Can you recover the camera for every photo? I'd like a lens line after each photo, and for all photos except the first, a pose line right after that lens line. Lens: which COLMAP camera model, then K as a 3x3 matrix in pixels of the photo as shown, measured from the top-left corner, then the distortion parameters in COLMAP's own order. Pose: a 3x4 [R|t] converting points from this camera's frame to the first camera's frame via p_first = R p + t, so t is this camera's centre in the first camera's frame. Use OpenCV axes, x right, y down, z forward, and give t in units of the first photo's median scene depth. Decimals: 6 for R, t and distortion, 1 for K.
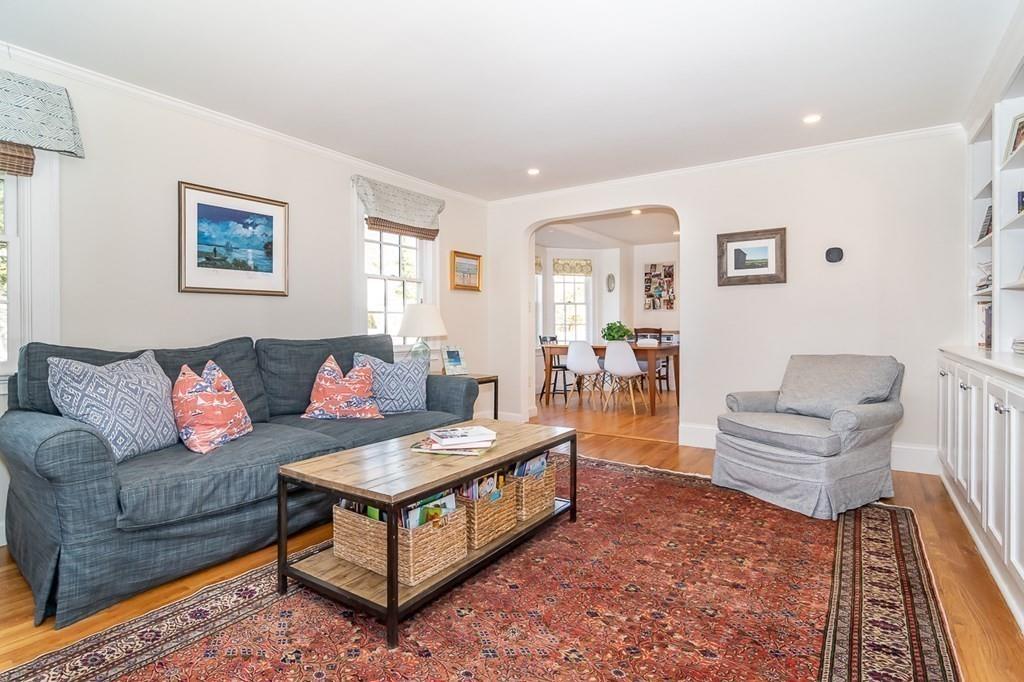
lens RADIAL K [[520.0, 0, 510.7], [0, 520.0, 330.3], [0, 0, 1]] dist [-0.002015, -0.000149]
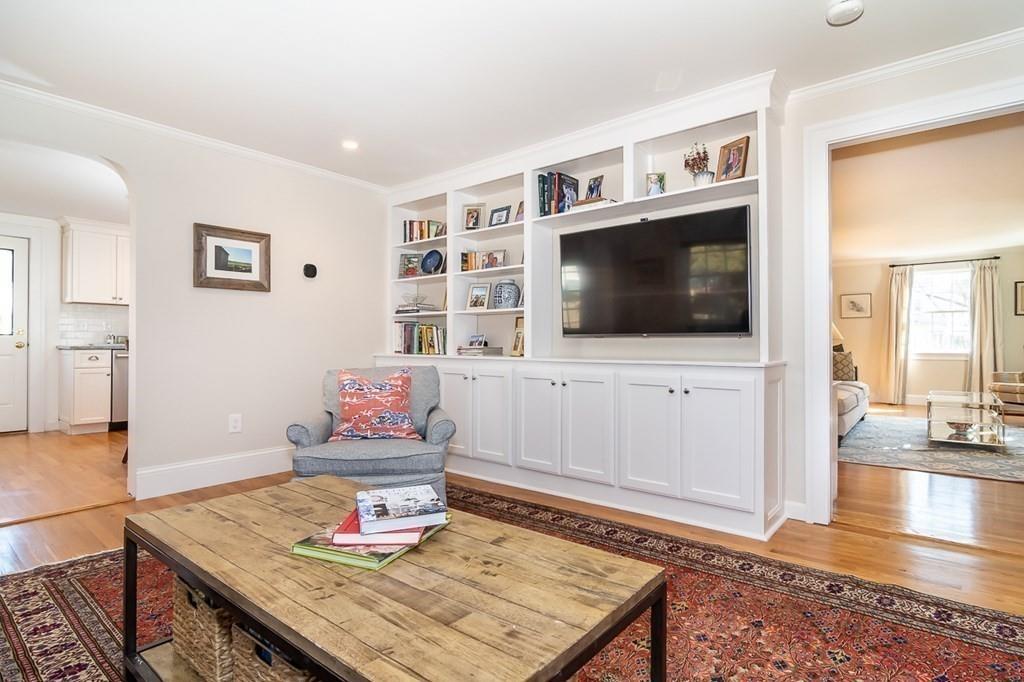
lens RADIAL K [[522.5, 0, 512.0], [0, 522.5, 341.0], [0, 0, 1]] dist [-0.002020, 0.000324]
pose [[0.099761, 0.008510, 0.994975, -0.383285], [0.005645, 0.999942, -0.009118, 0.010161], [-0.994995, 0.006526, 0.099707, 0.460436]]
